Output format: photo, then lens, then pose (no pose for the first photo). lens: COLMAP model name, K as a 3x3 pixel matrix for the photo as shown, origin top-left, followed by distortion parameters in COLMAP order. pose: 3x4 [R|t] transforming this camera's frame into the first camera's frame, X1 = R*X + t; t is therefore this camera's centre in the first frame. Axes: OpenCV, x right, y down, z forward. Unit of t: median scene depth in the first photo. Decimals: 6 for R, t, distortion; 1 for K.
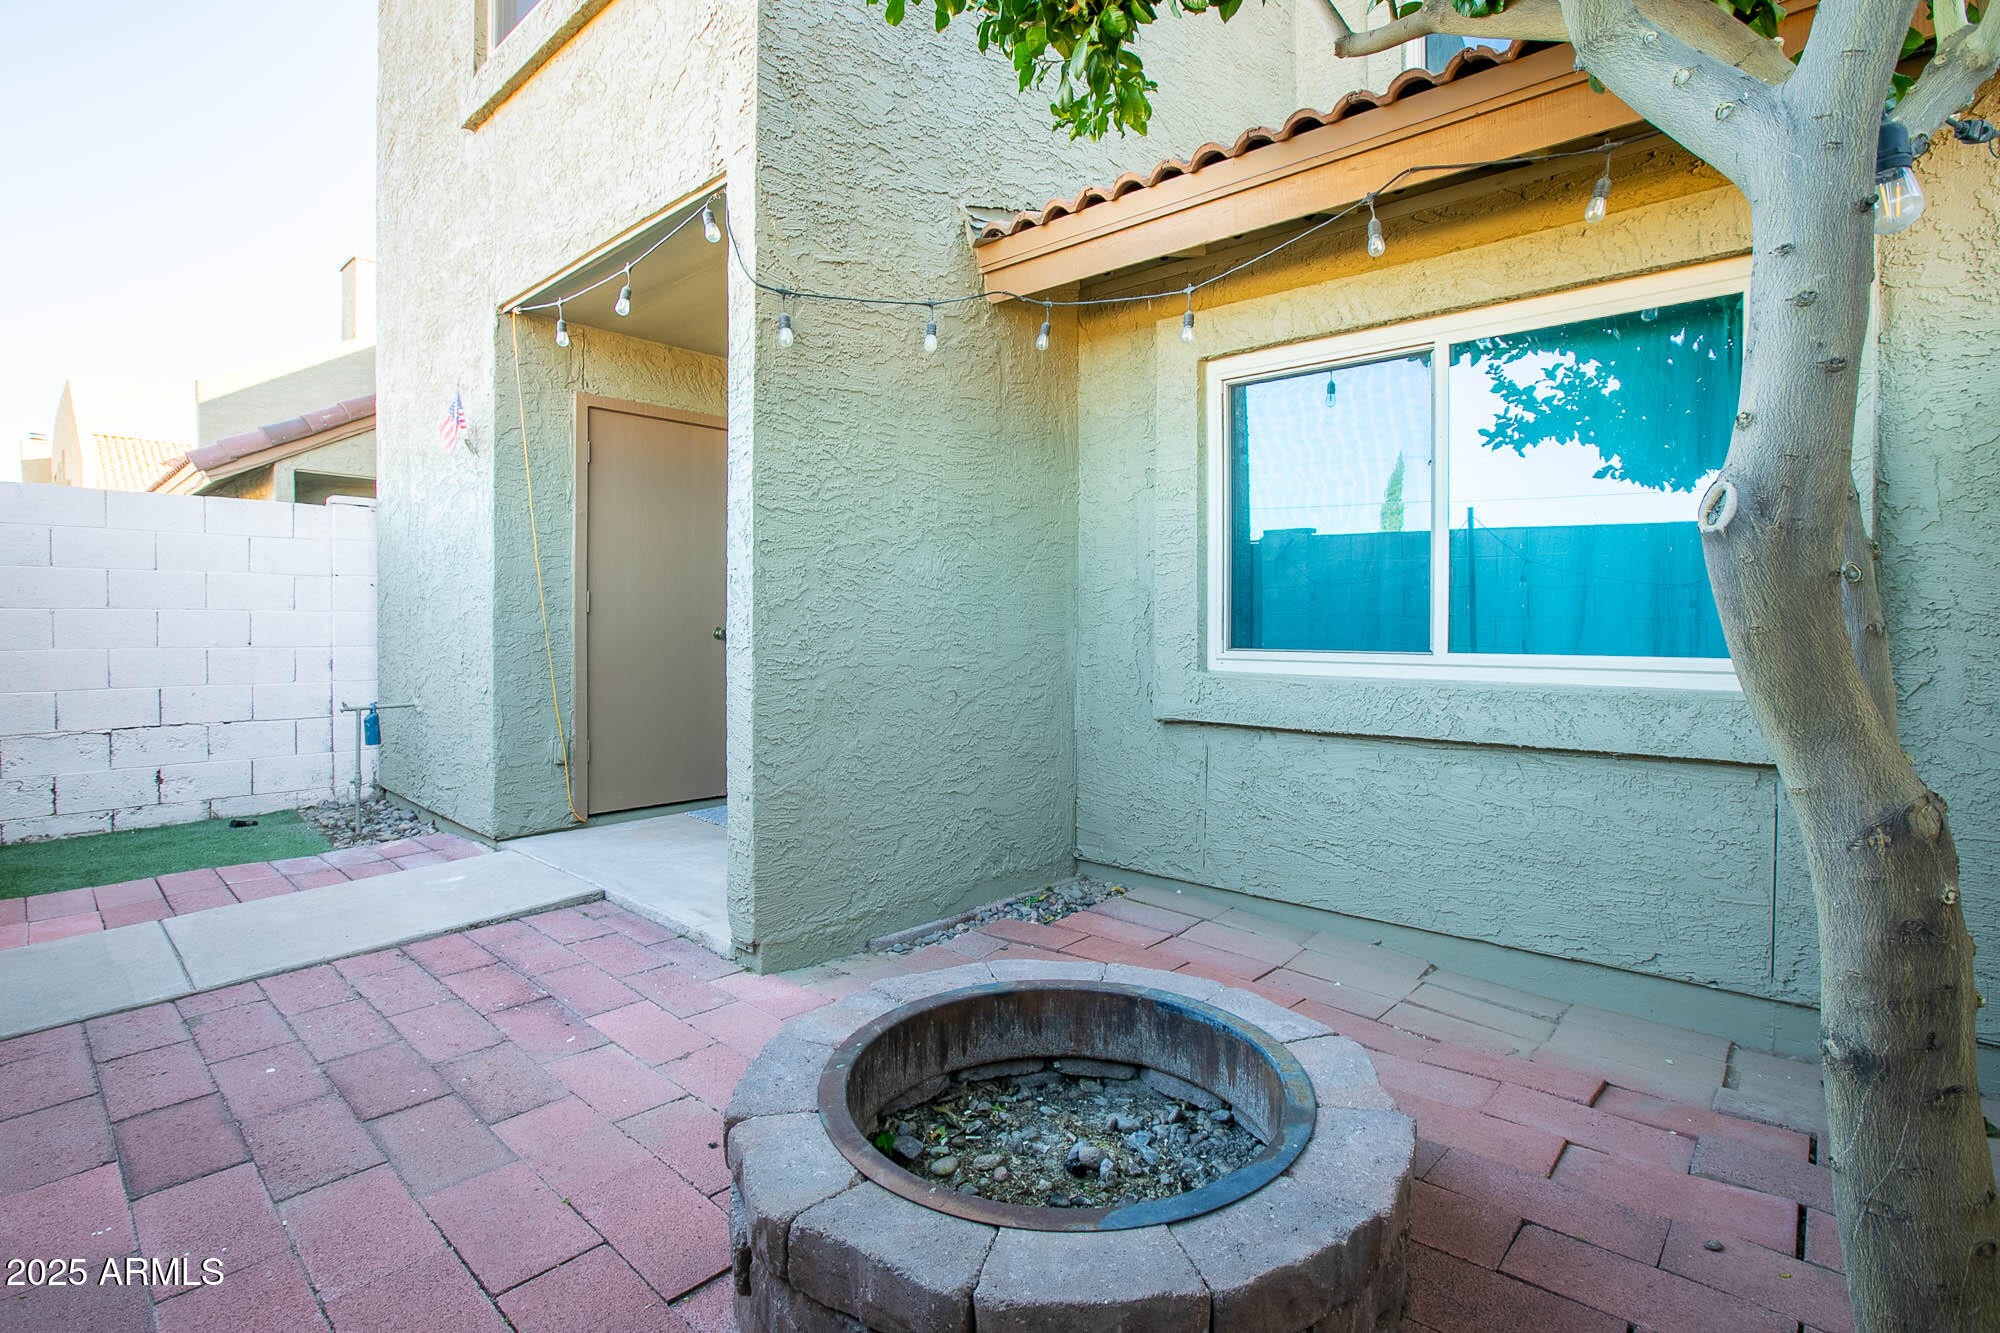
lens RADIAL K [[939.6, 0, 1009.9], [0, 939.6, 638.7], [0, 0, 1]] dist [-0.044513, 0.001204]
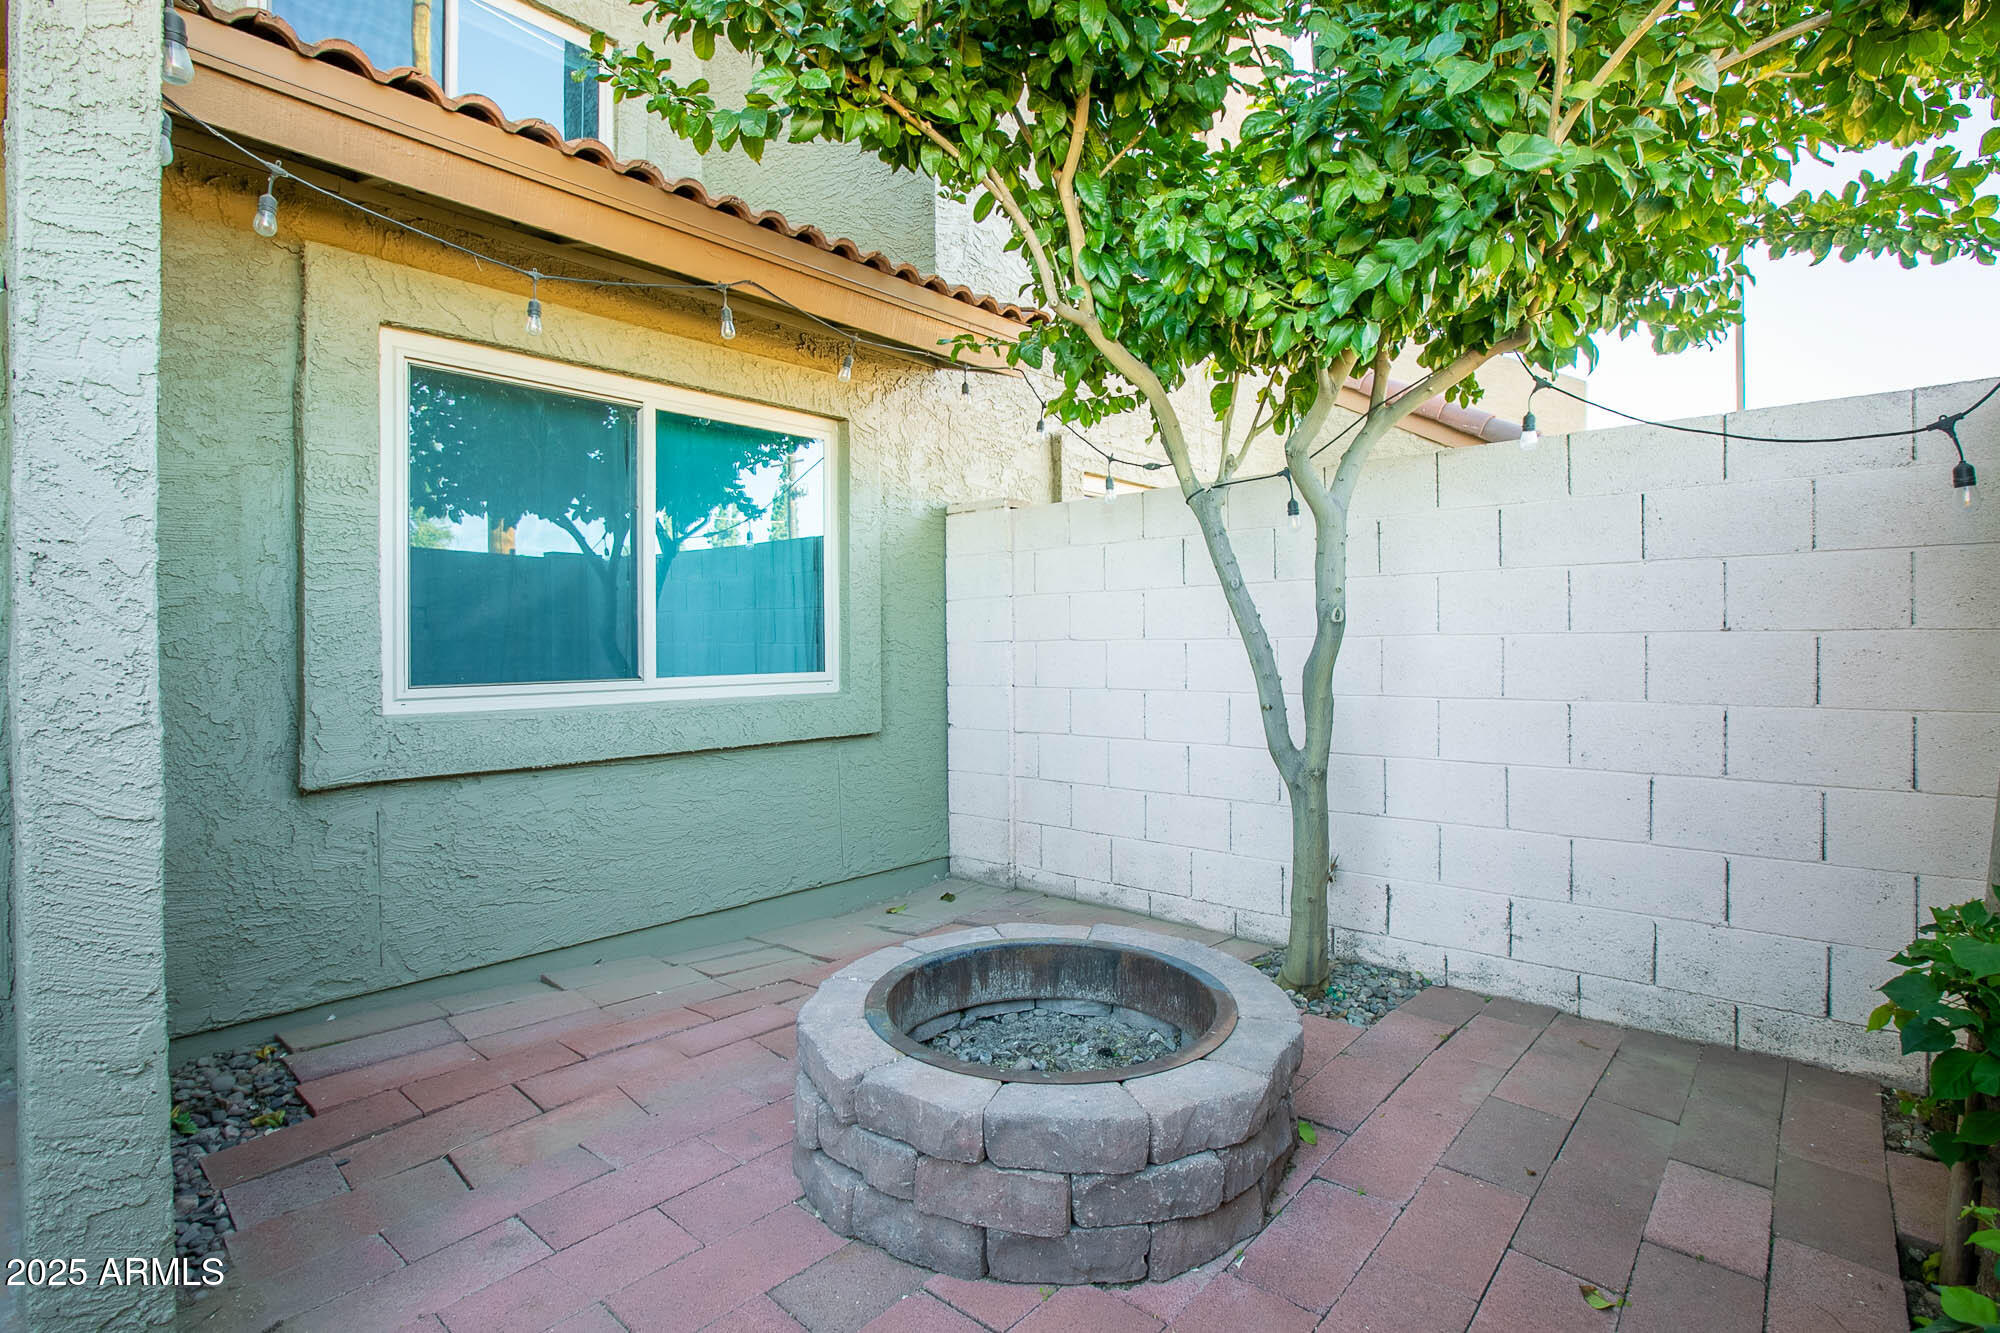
lens RADIAL K [[939.6, 0, 1009.9], [0, 939.6, 638.7], [0, 0, 1]] dist [-0.044513, 0.001204]
pose [[-0.007179, 0.005158, 0.999961, -0.730118], [0.025867, 0.999653, -0.004971, -0.016646], [-0.999640, 0.025831, -0.007310, 0.615078]]
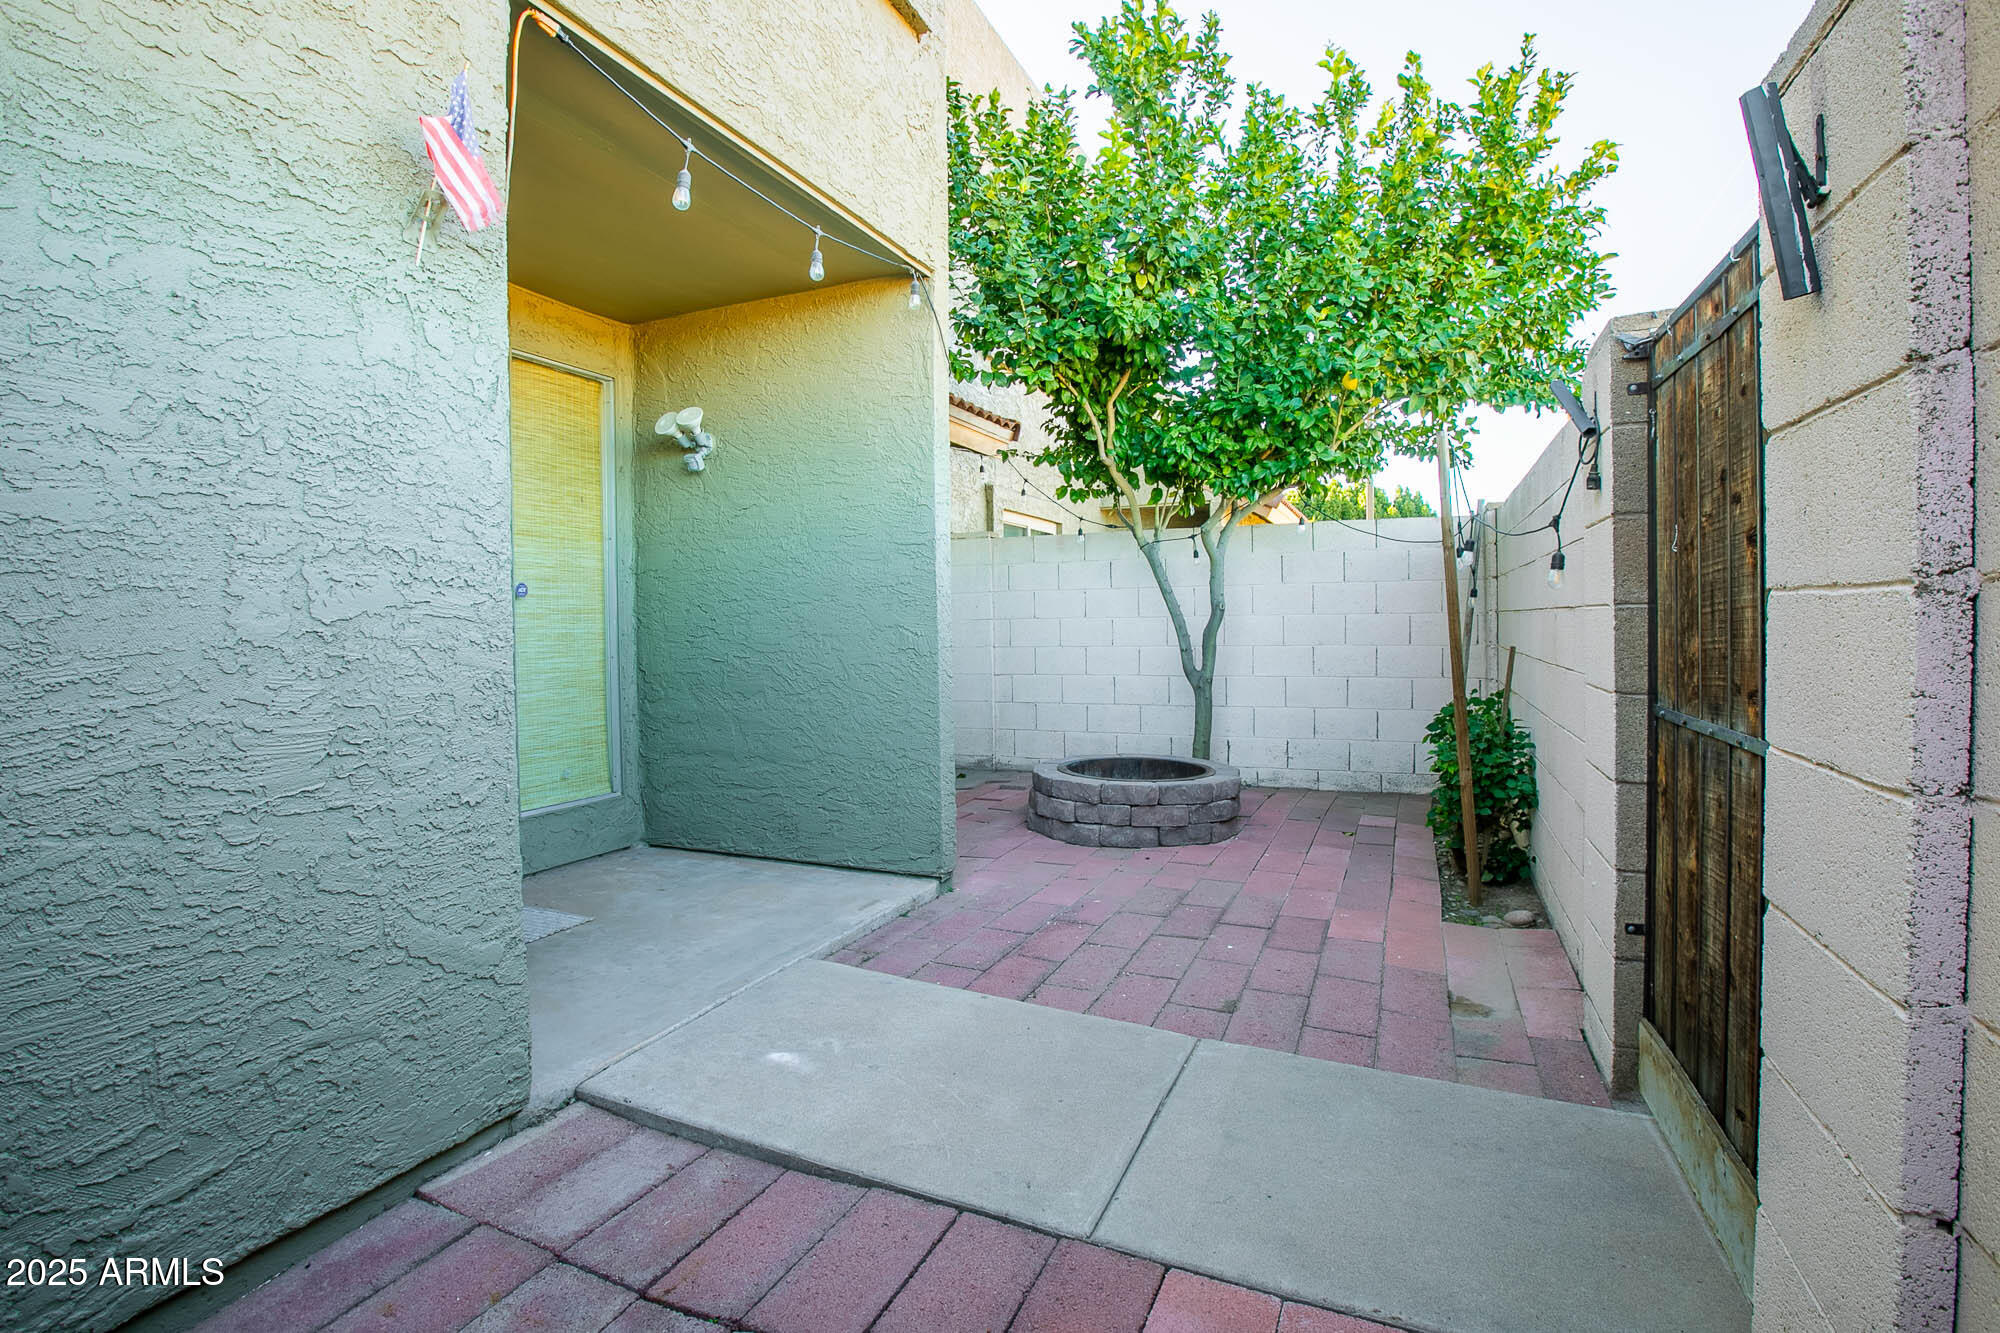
lens RADIAL K [[915.6, 0, 995.9], [0, 915.6, 620.3], [0, 0, 1]] dist [-0.079787, 0.000139]
pose [[-0.291089, 0.008060, 0.956662, -0.962862], [0.028357, 0.999598, 0.000206, -0.017639], [-0.956276, 0.027188, -0.291201, 0.817827]]
